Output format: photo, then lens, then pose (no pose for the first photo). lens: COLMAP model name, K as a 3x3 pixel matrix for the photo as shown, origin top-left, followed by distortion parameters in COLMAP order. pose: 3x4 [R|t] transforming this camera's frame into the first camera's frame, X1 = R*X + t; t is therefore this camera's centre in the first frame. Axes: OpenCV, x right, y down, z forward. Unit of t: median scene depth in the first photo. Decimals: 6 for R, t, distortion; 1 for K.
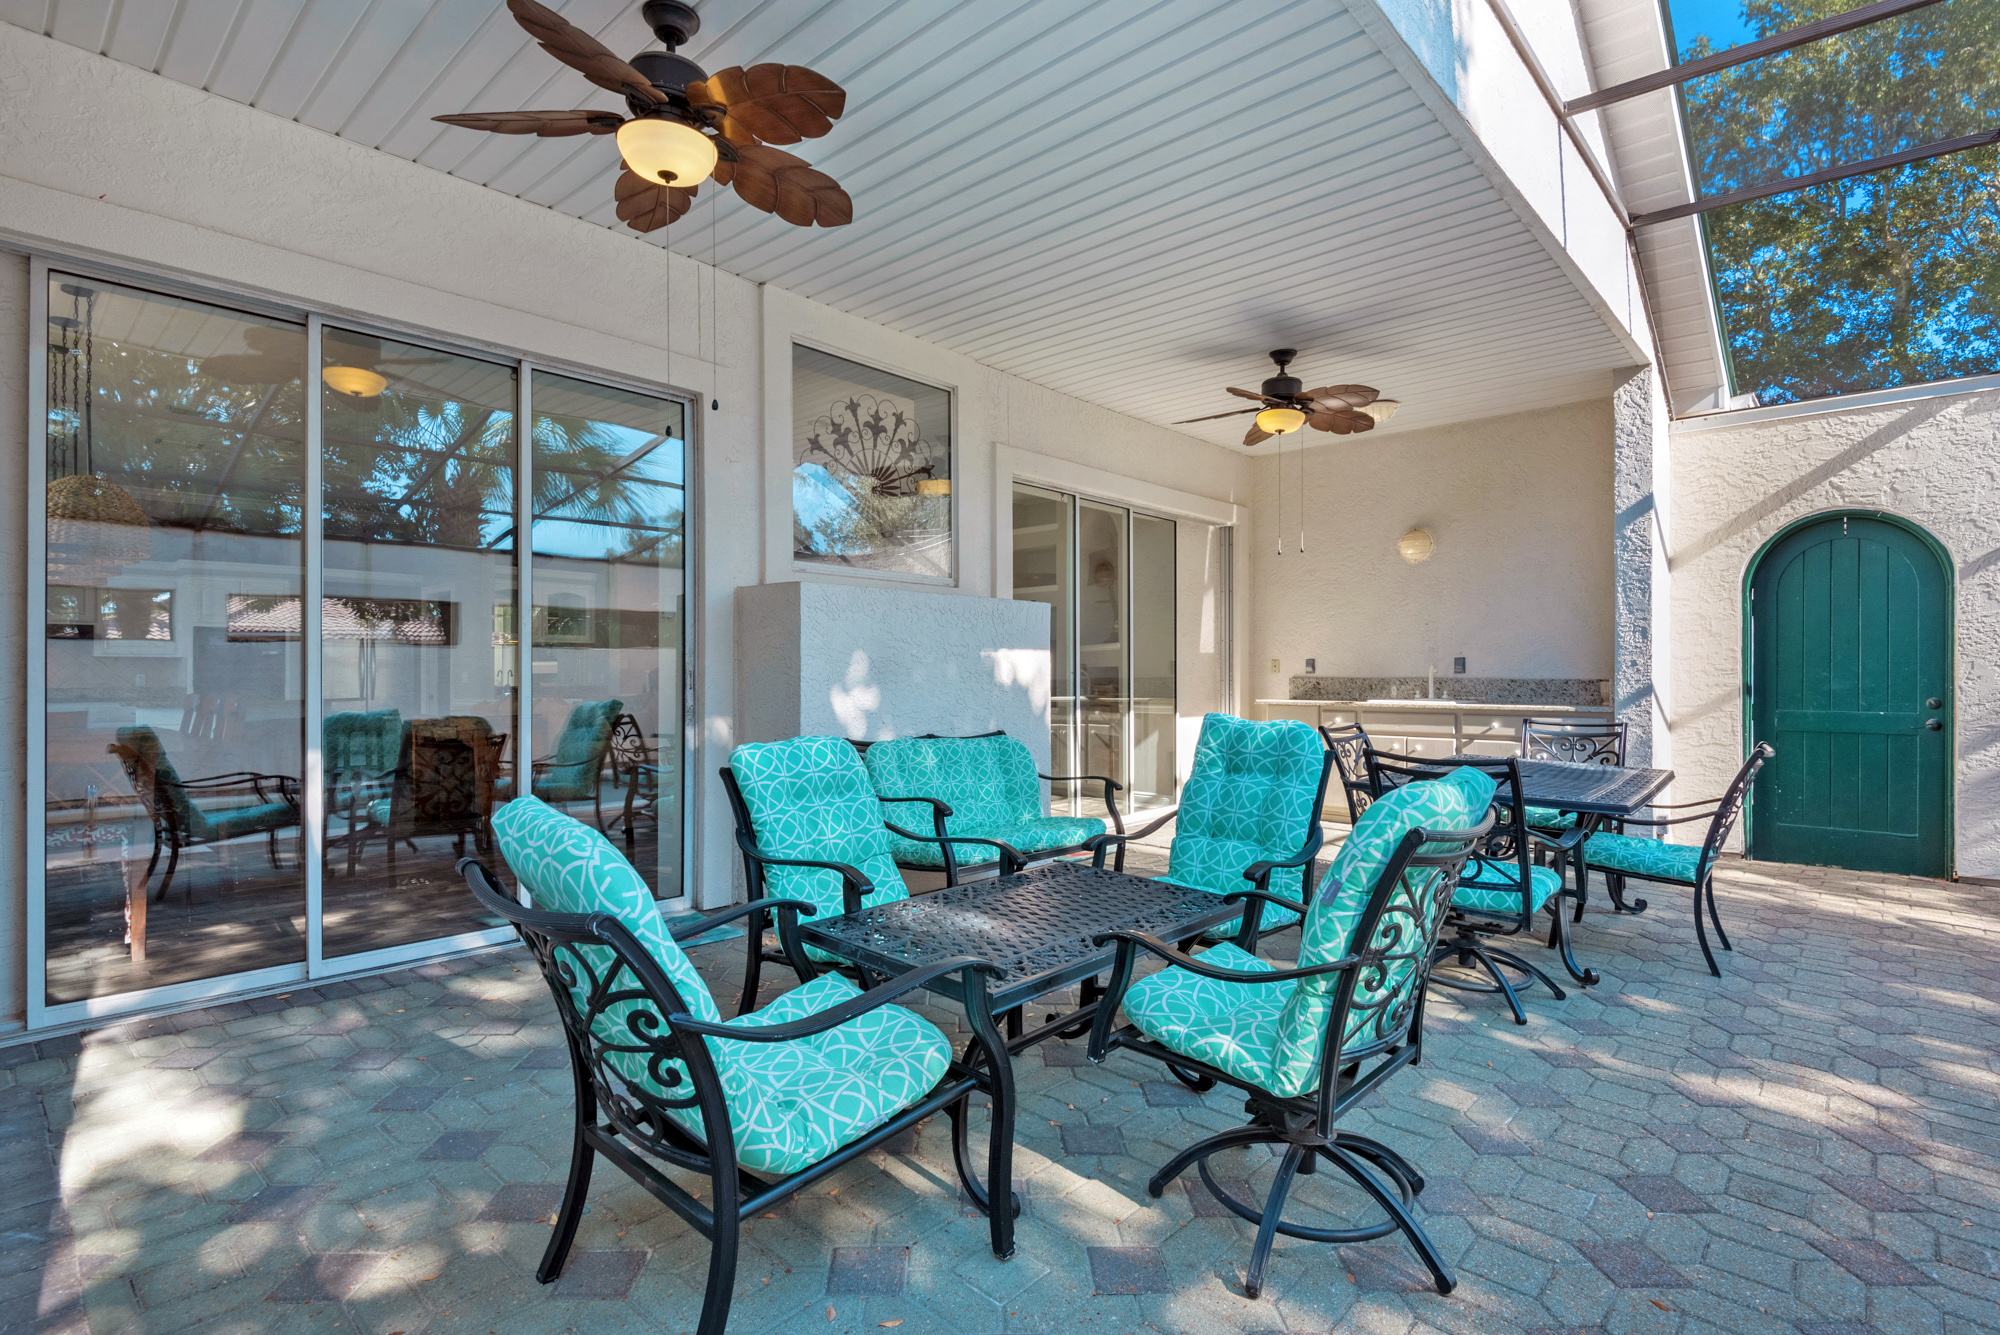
lens RADIAL K [[987.5, 0, 1000.0], [0, 987.5, 667.5], [0, 0, 1]] dist [0.000459, -0.000543]
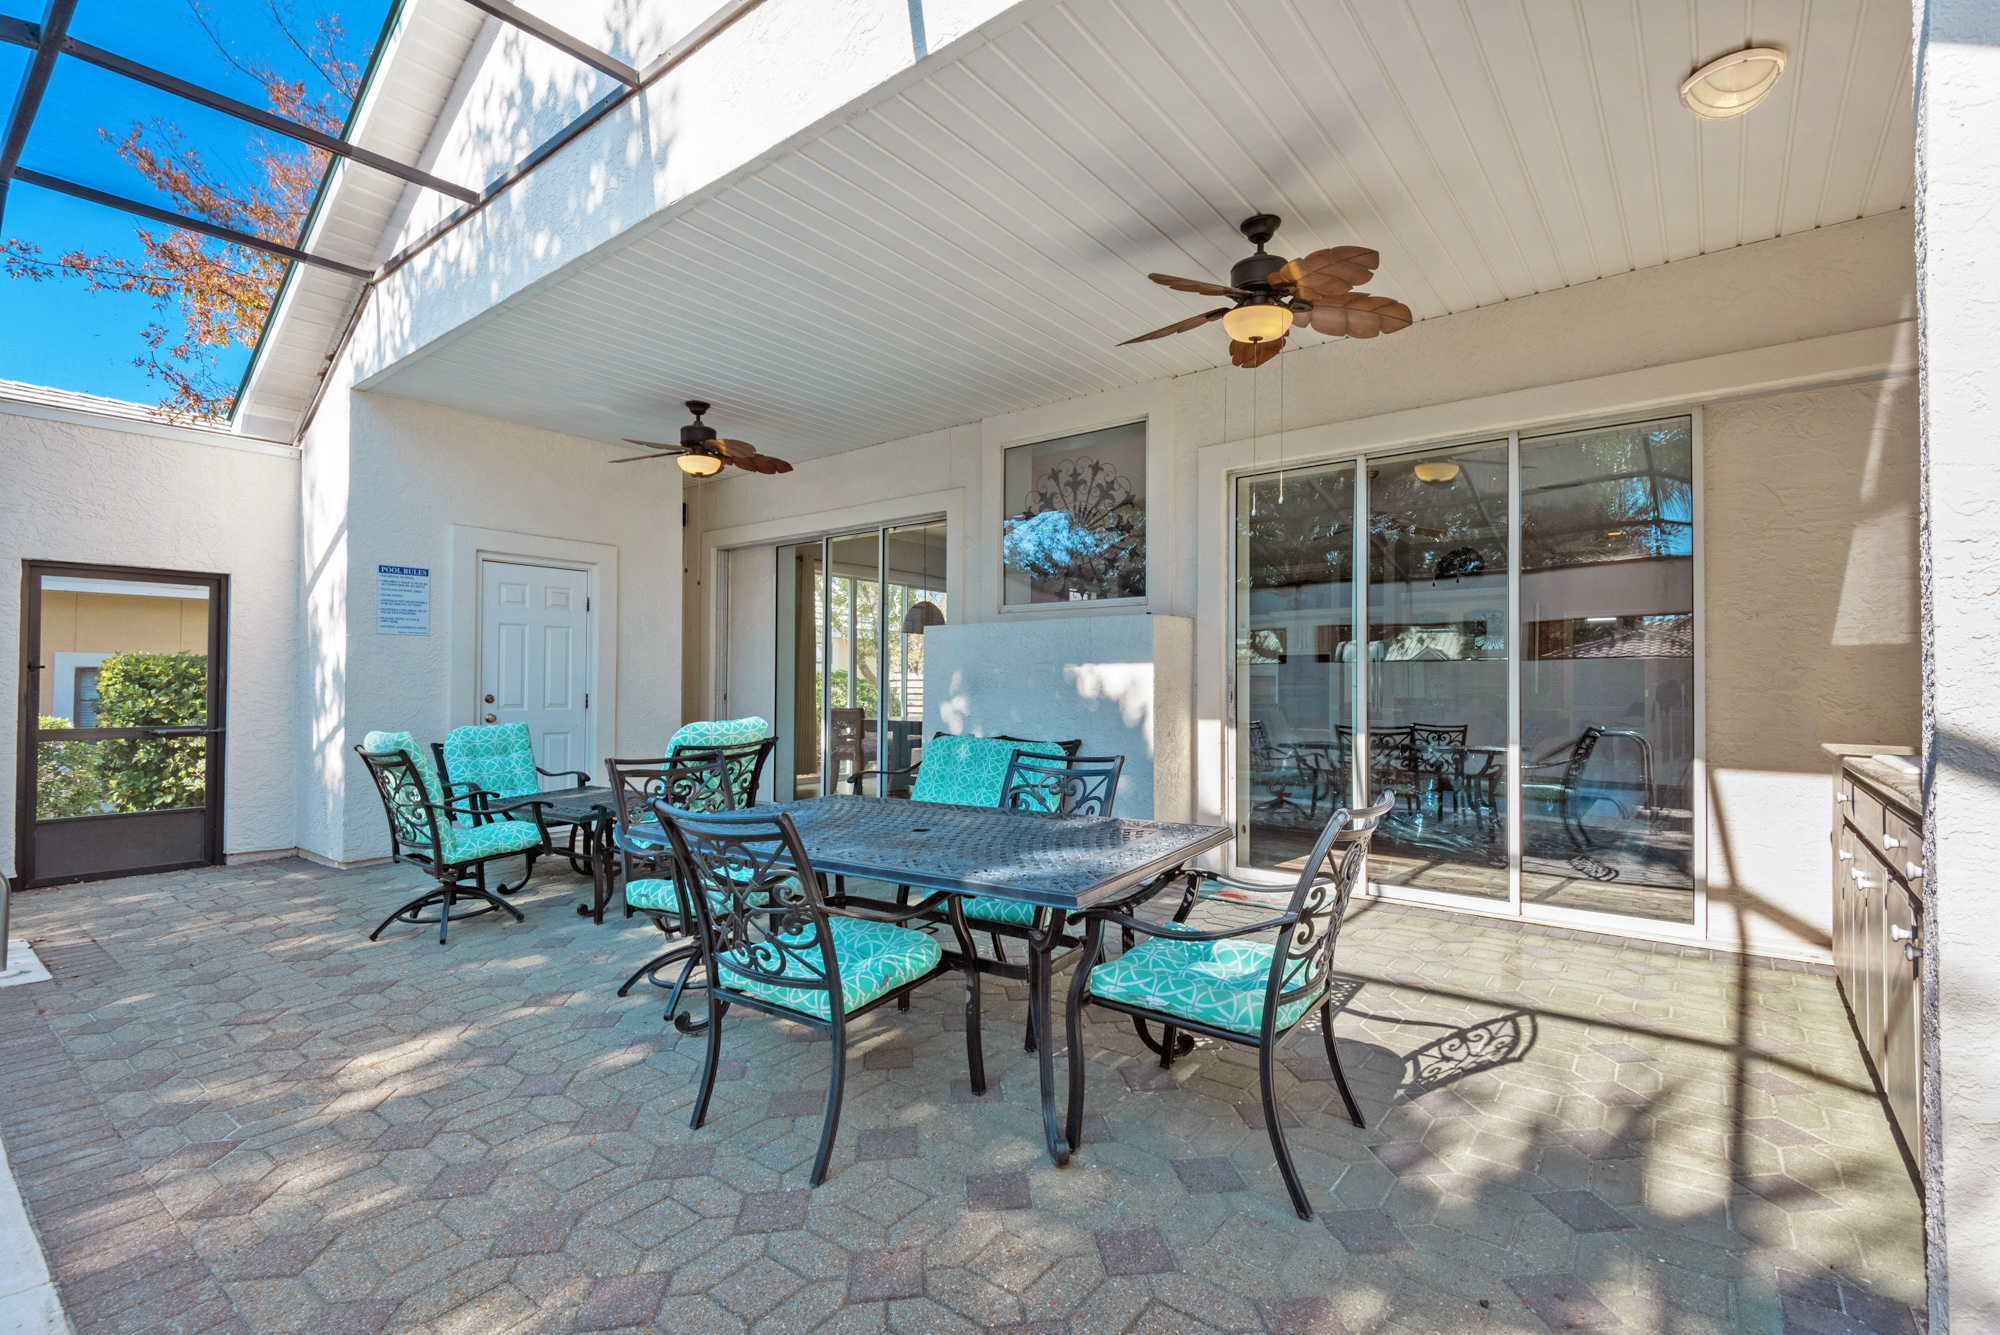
lens RADIAL K [[918.0, 0, 1000.0], [0, 918.0, 667.5], [0, 0, 1]] dist [0.012468, 0.000013]
pose [[0.061942, -0.020437, -0.997871, 0.965278], [0.007310, 0.999773, -0.020022, 0.004658], [0.998053, -0.006054, 0.062077, 0.817794]]
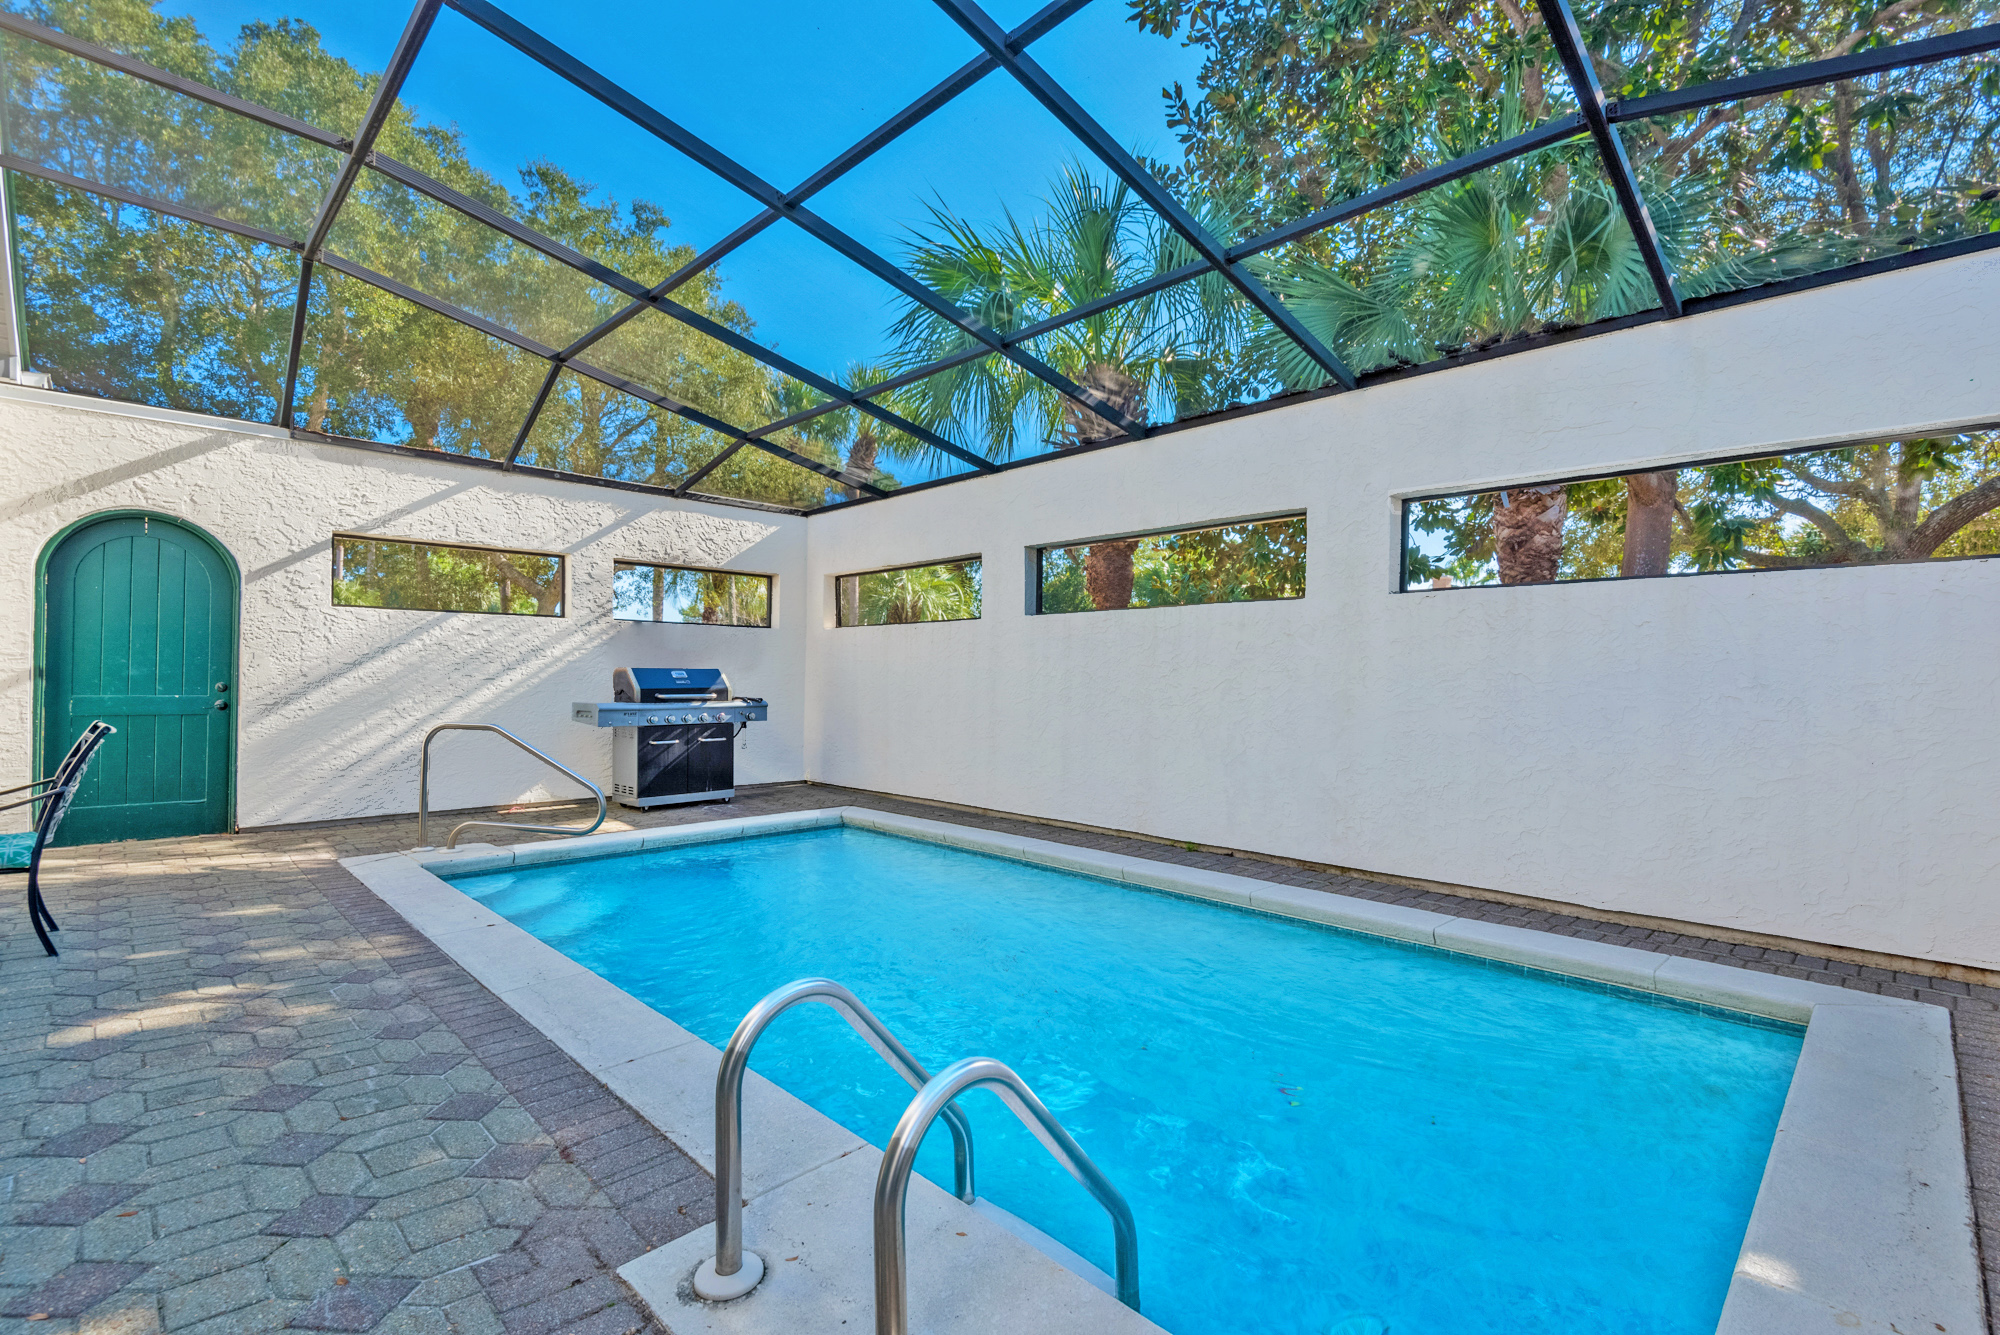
lens RADIAL K [[908.3, 0, 1024.3], [0, 908.3, 679.6], [0, 0, 1]] dist [0.000198, -0.006379]
pose [[0.039281, 0.000962, 0.999228, -0.103119], [-0.016884, 0.999857, -0.000299, 0.011093], [-0.999086, -0.016860, 0.039292, -0.010793]]
